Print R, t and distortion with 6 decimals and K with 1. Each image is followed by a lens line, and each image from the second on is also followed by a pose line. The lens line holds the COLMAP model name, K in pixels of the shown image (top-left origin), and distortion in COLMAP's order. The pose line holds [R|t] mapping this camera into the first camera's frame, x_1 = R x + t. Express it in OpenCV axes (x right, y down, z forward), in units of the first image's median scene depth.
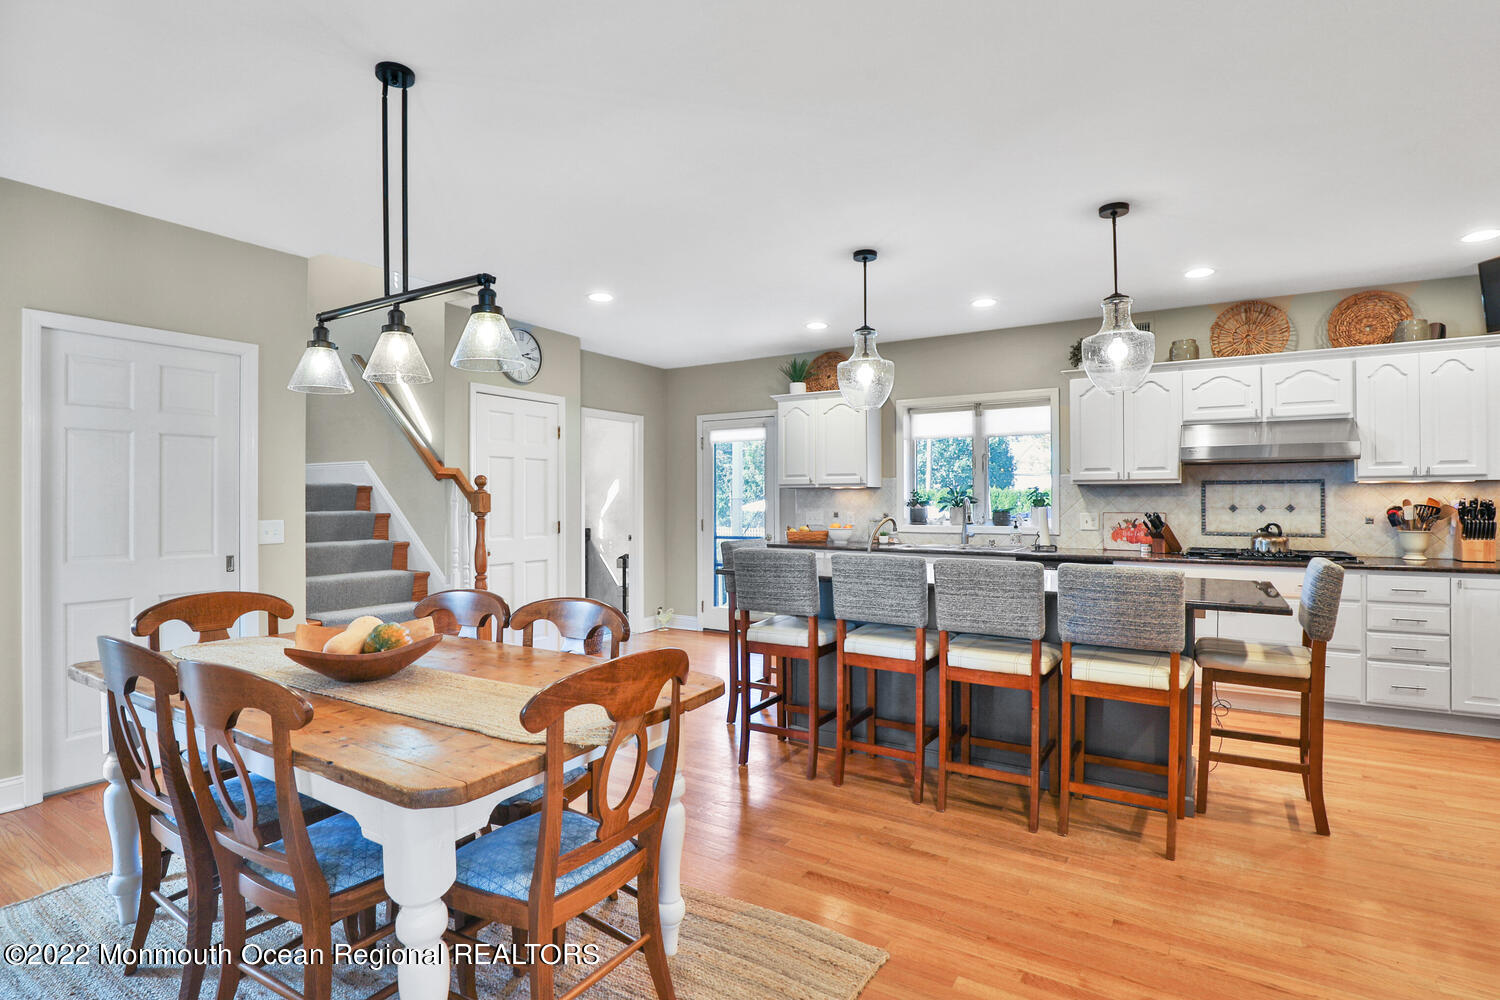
lens RADIAL K [[746.4, 0, 749.8], [0, 746.4, 500.0], [0, 0, 1]] dist [-0.019168, -0.000262]
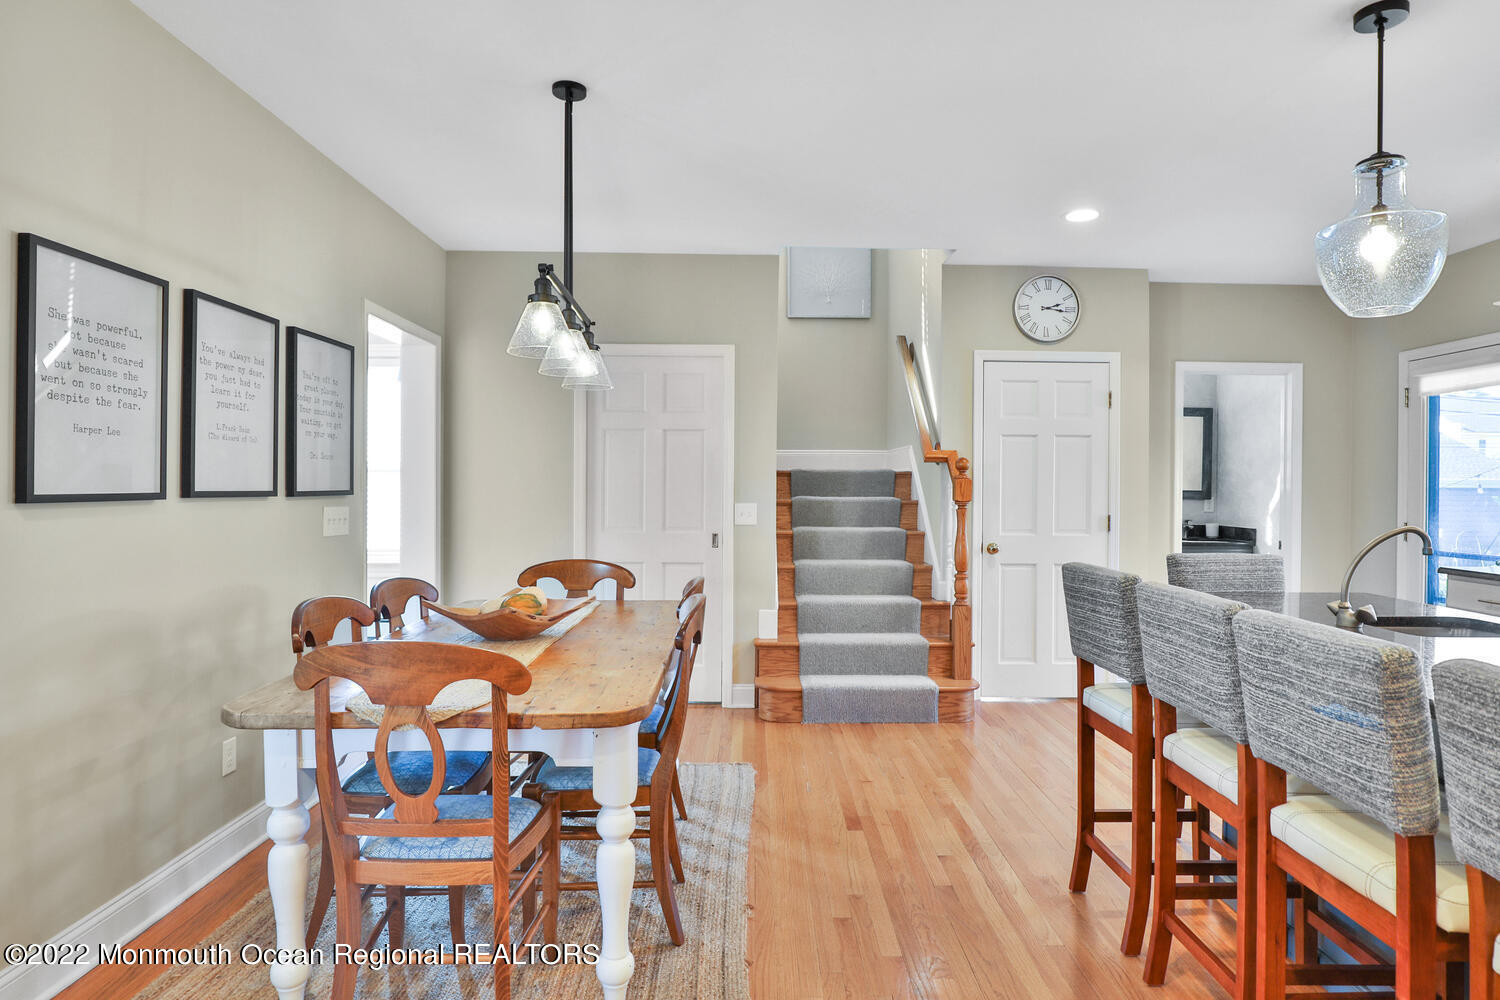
lens RADIAL K [[857.2, 0, 755.6], [0, 857.2, 500.7], [0, 0, 1]] dist [-0.003431, -0.000334]
pose [[0.538677, 0.021333, -0.842242, 0.369149], [-0.008628, 0.999767, 0.019805, -0.001714], [0.842468, -0.003402, 0.538736, 0.278931]]
